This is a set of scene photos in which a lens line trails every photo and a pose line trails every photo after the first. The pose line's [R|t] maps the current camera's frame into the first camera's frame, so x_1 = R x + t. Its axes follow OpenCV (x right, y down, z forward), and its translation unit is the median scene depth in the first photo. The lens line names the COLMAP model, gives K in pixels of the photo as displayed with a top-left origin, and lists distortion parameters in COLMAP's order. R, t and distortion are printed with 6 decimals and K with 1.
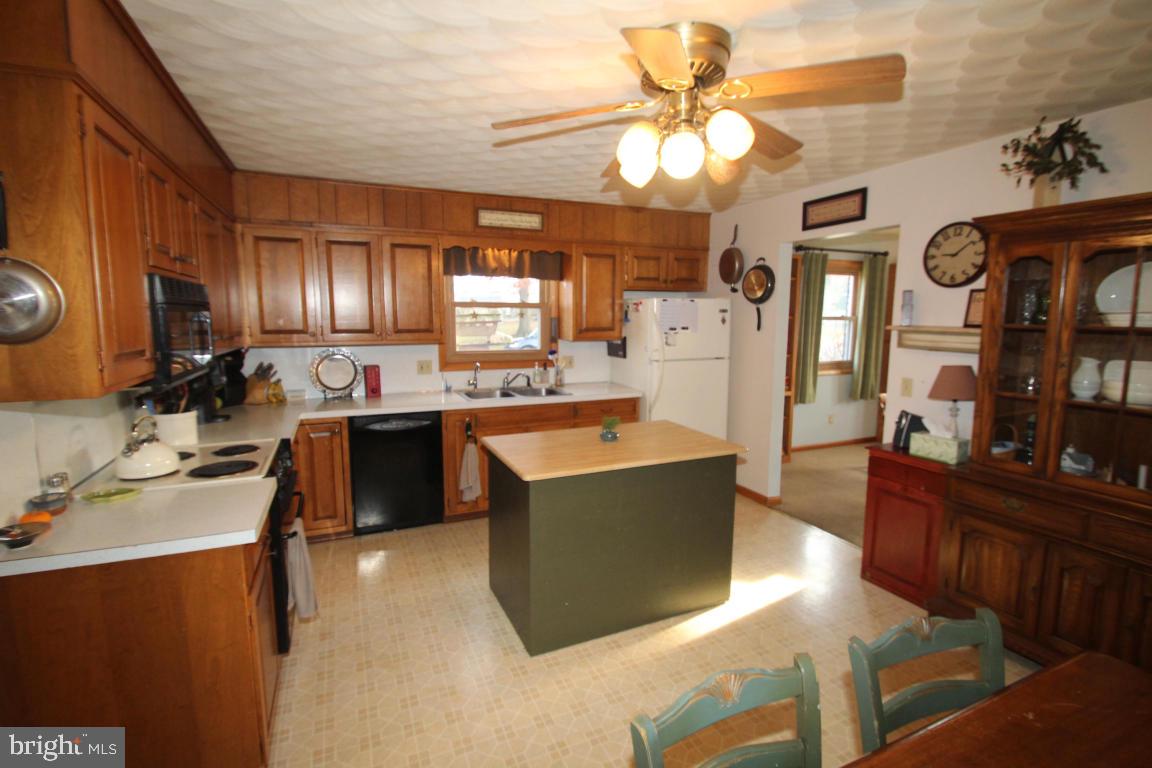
lens RADIAL K [[542.7, 0, 578.4], [0, 542.7, 381.2], [0, 0, 1]] dist [-0.003616, -0.002091]
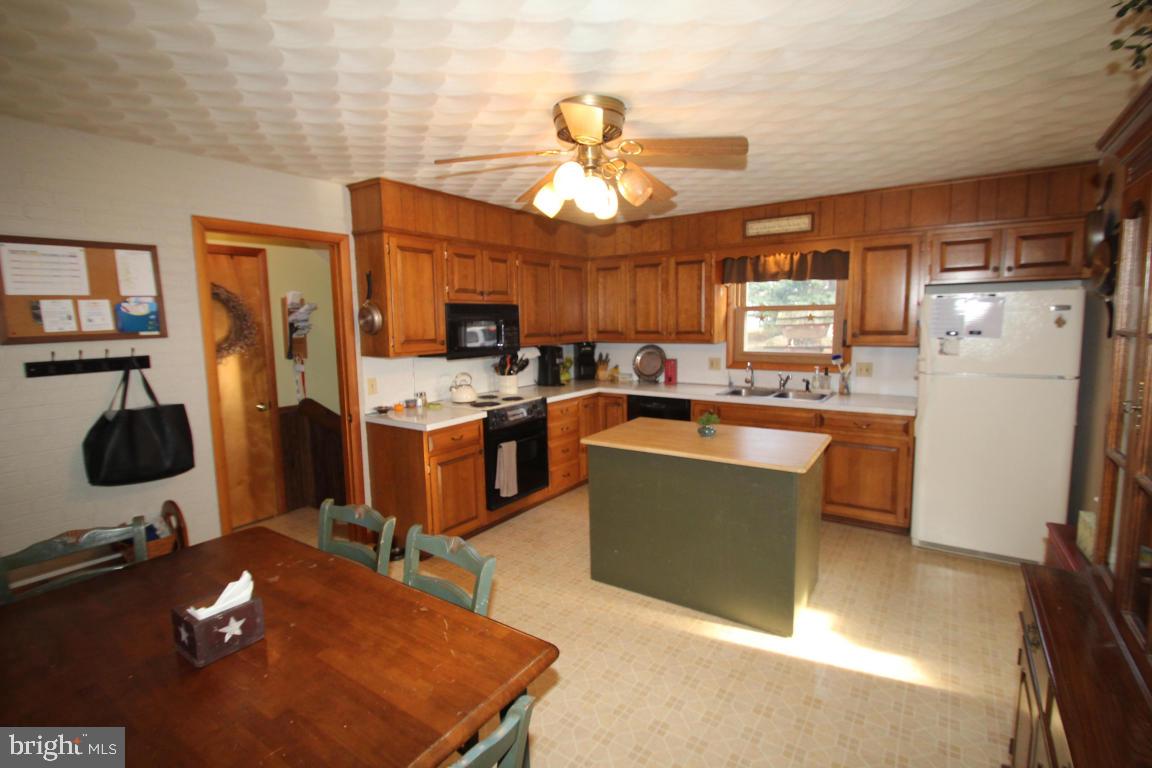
lens RADIAL K [[542.7, 0, 577.3], [0, 542.7, 381.3], [0, 0, 1]] dist [-0.003616, -0.002091]
pose [[0.518281, 0.087415, -0.850731, 0.560273], [-0.089155, 0.994865, 0.047910, -0.017905], [0.850551, 0.051016, 0.523413, 0.145826]]
